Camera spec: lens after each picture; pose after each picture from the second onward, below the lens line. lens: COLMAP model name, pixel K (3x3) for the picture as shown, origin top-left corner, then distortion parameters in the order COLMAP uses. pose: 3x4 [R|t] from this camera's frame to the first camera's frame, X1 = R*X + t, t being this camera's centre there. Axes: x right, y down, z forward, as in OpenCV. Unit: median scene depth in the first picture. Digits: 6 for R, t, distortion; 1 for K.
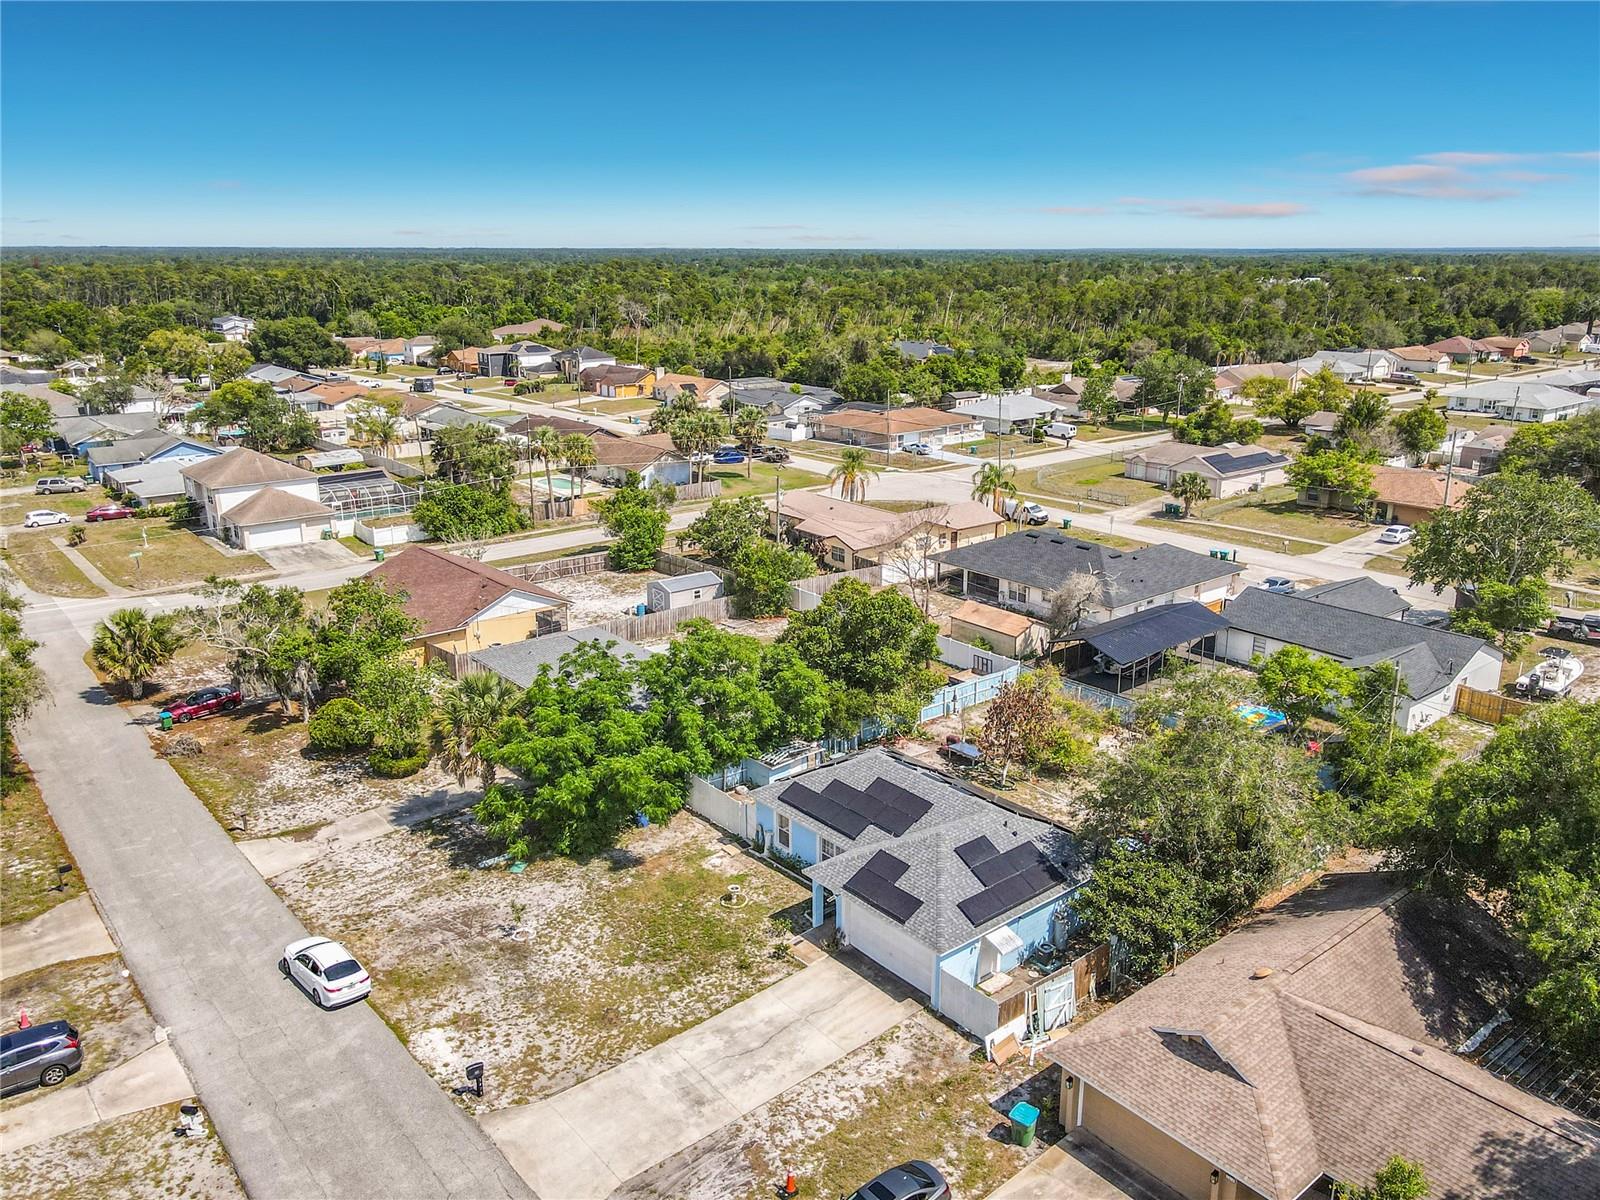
lens RADIAL K [[1224.4, 0, 800.8], [0, 1224.4, 521.6], [0, 0, 1]] dist [0.023536, -0.000018]
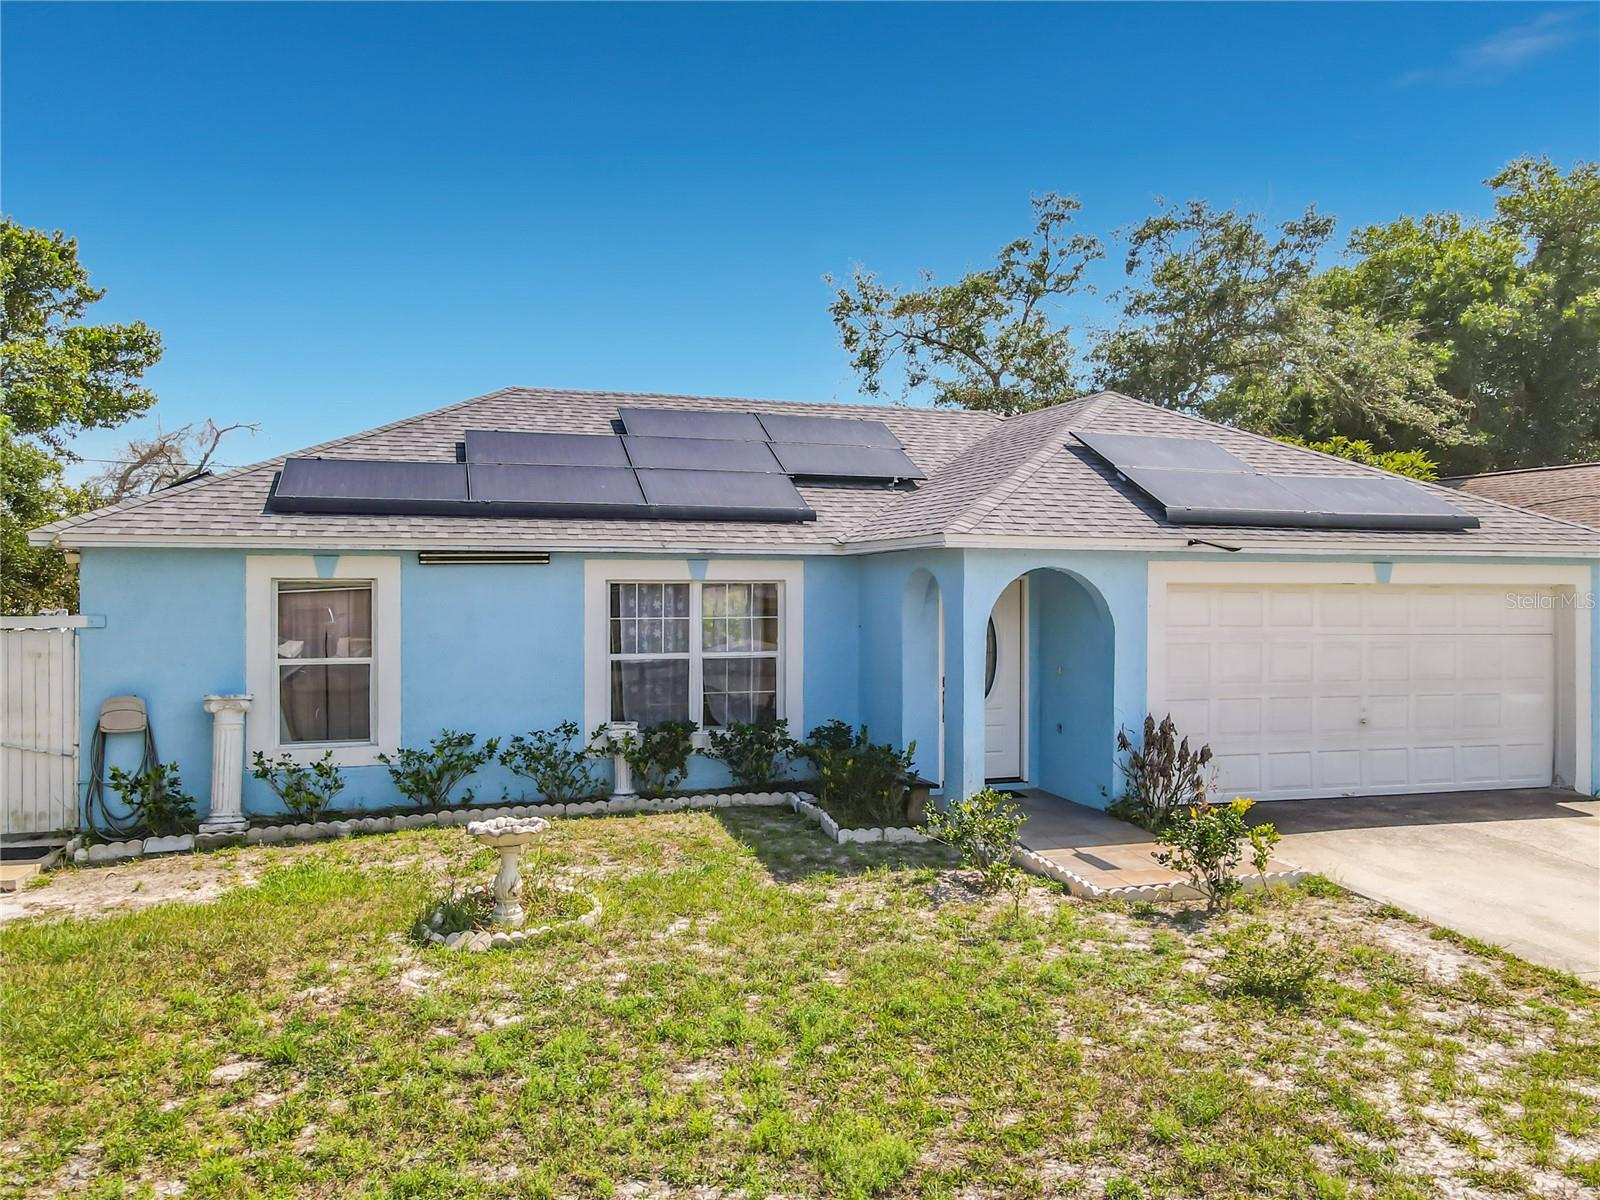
lens RADIAL K [[1220.9, 0, 810.5], [0, 1220.9, 598.0], [0, 0, 1]] dist [0.019679, 0.001965]
pose [[0.378182, -0.012760, 0.925643, -0.161895], [0.206522, 0.975868, -0.070925, 0.258835], [-0.902401, 0.217988, 0.371691, 0.806992]]
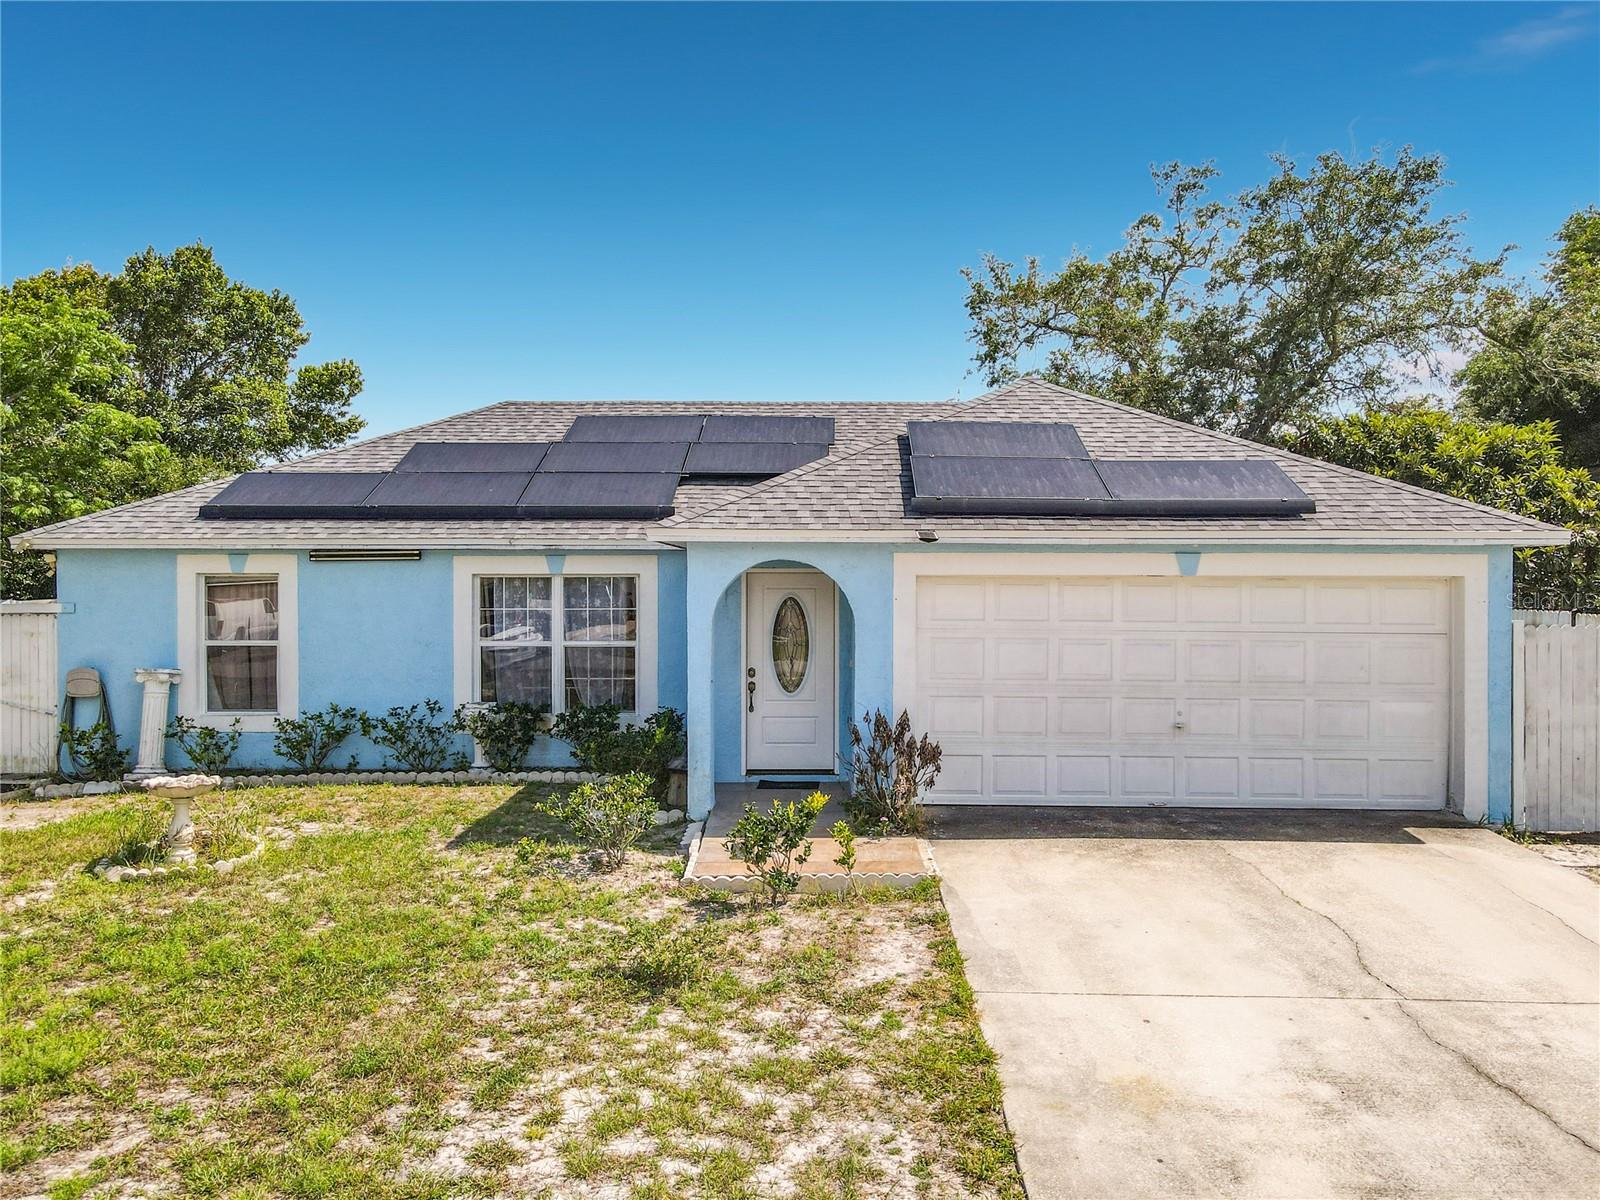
lens RADIAL K [[1204.0, 0, 800.0], [0, 1204.0, 600.0], [0, 0, 1]] dist [0.017259, 0.000532]
pose [[0.651127, -0.015750, 0.758805, -0.116252], [0.171422, 0.977002, -0.126817, 0.277778], [-0.739357, 0.212650, 0.638852, 0.726439]]
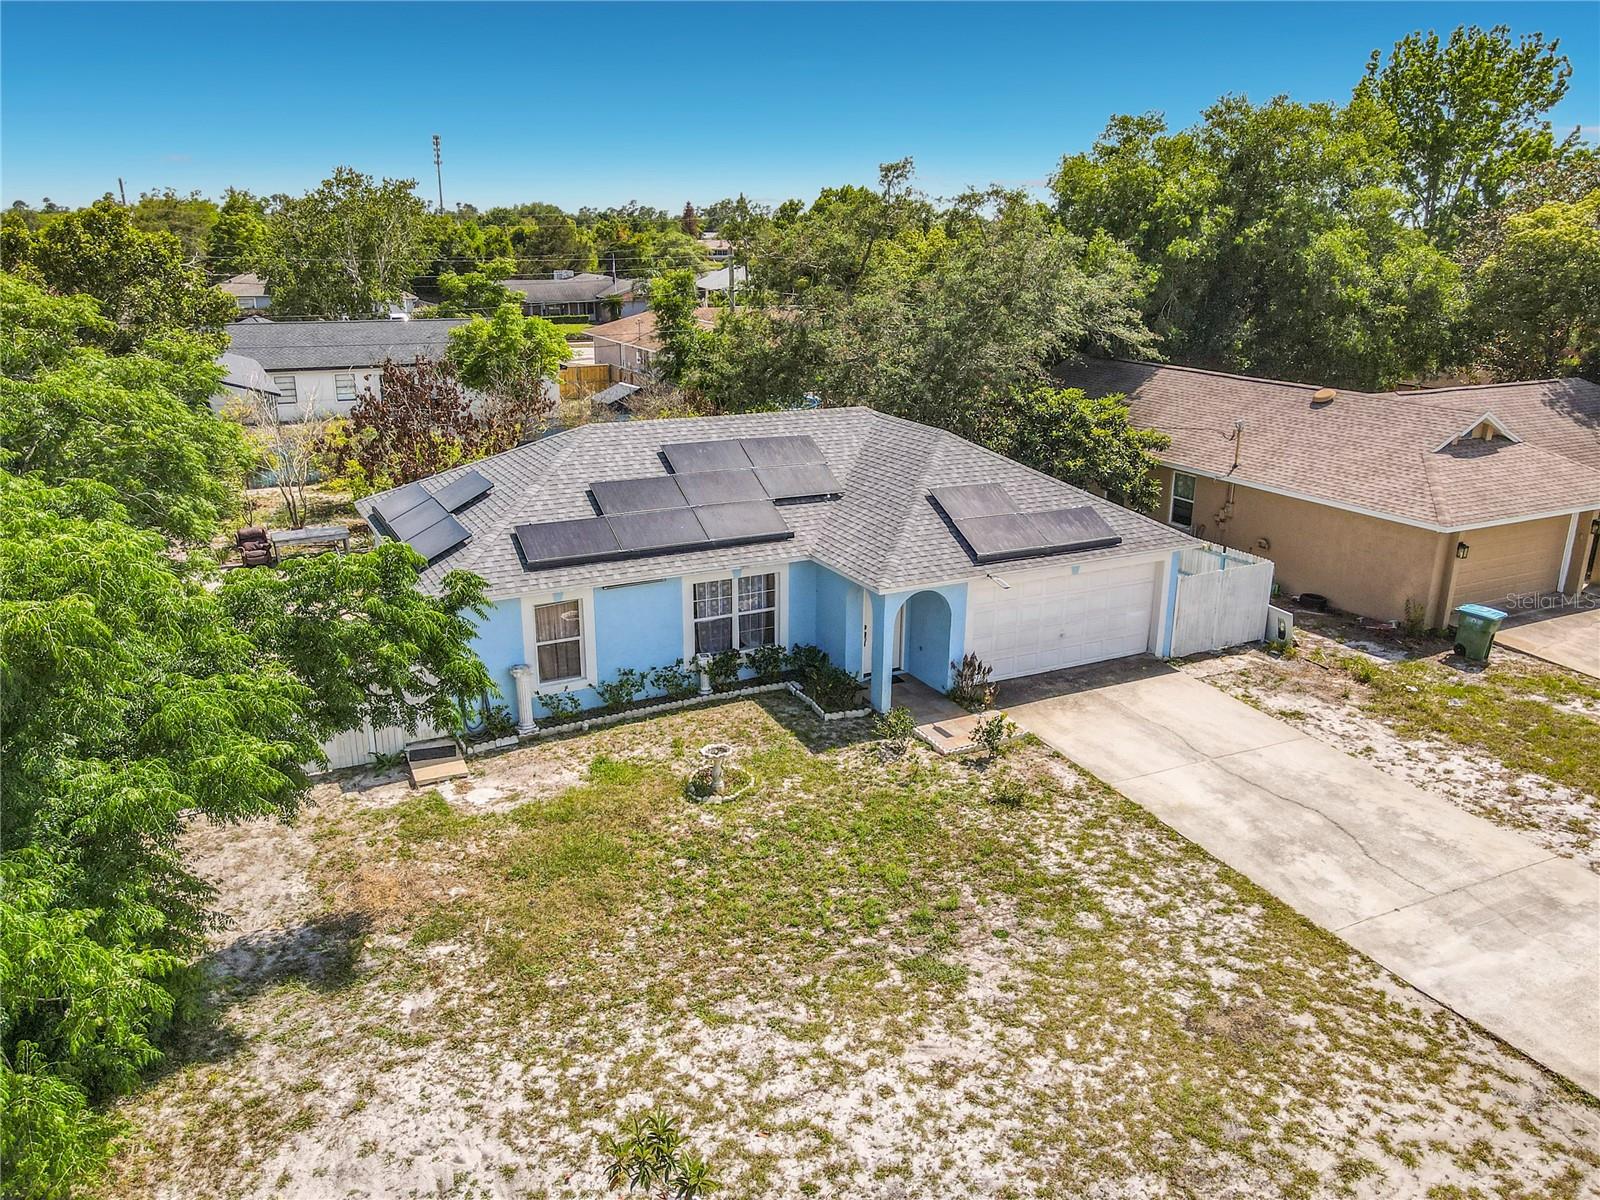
lens RADIAL K [[1211.8, 0, 836.5], [0, 1211.8, 601.0], [0, 0, 1]] dist [0.023279, 0.004490]
pose [[0.189791, -0.292656, 0.937194, -0.340487], [0.207062, 0.945005, 0.253163, 0.151357], [-0.959742, 0.146009, 0.239951, 0.777071]]
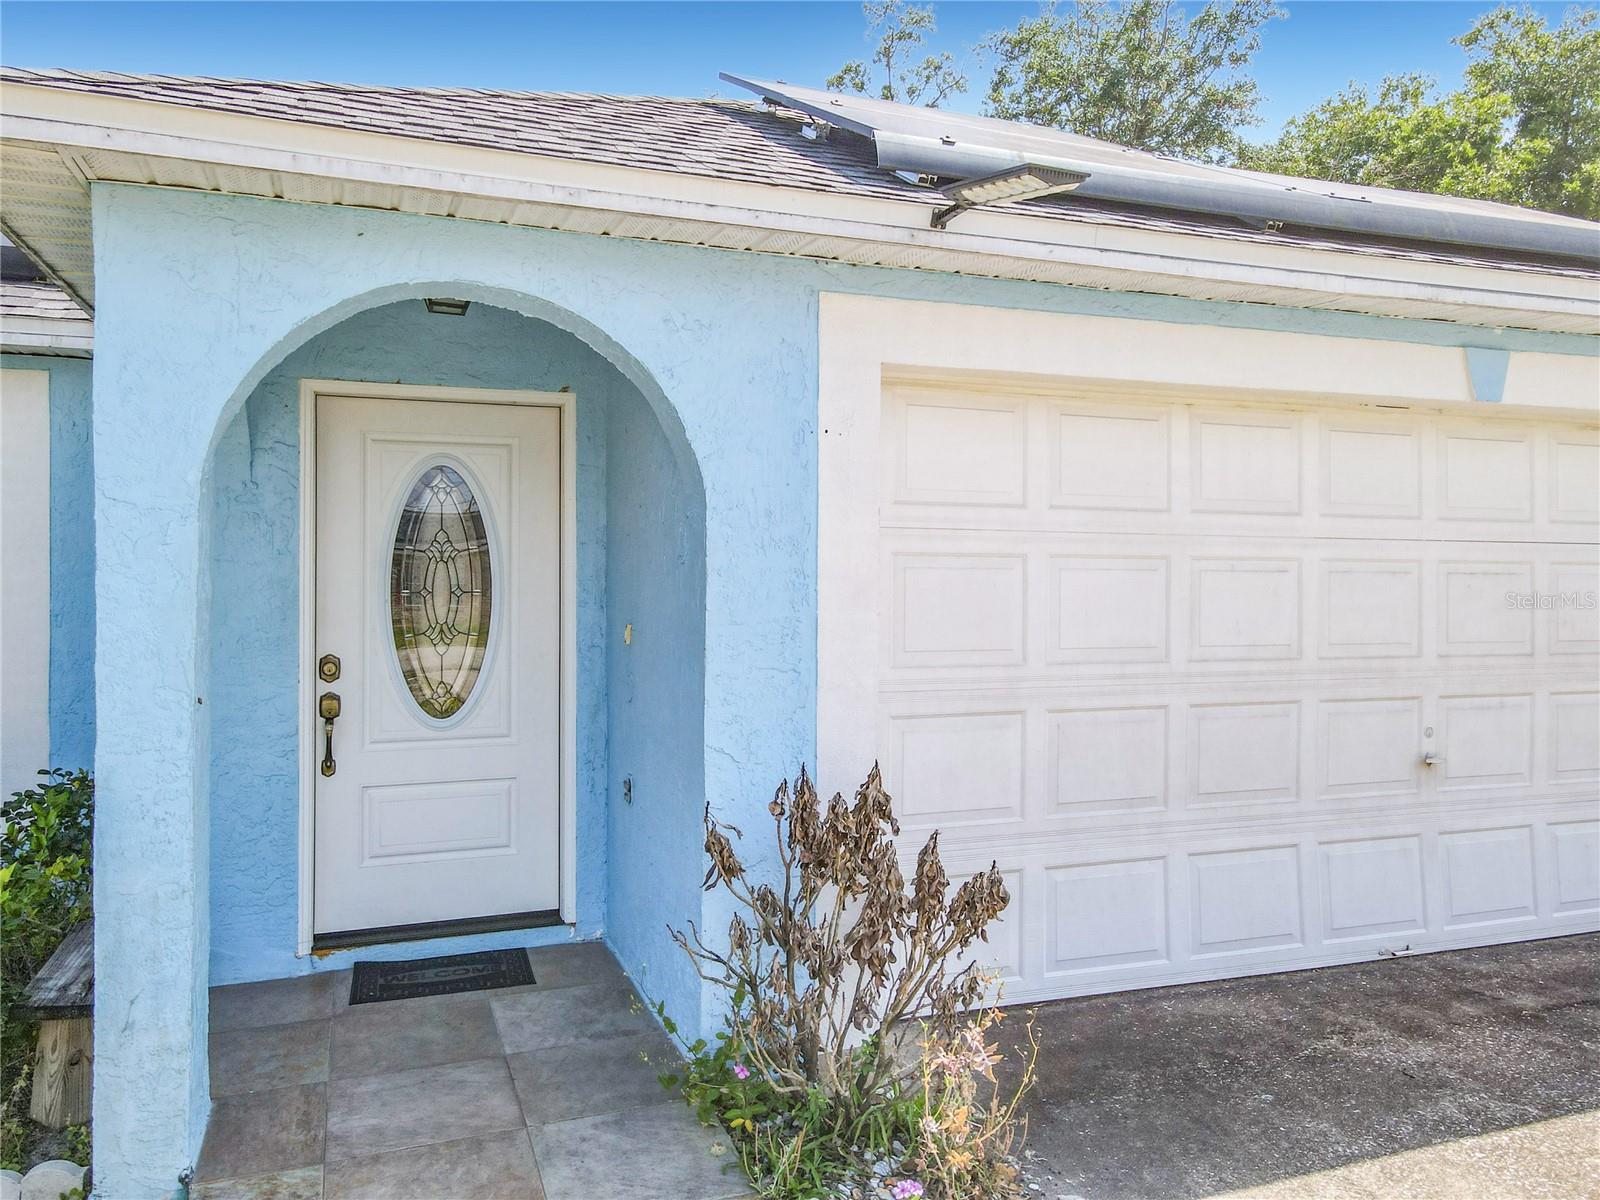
lens RADIAL K [[1186.2, 0, 830.8], [0, 1186.2, 592.8], [0, 0, 1]] dist [0.084891, -0.042646]
pose [[0.313940, -0.016353, 0.949302, -0.027355], [0.214627, 0.975192, -0.054180, 0.268458], [-0.924866, 0.220755, 0.309661, 0.813241]]
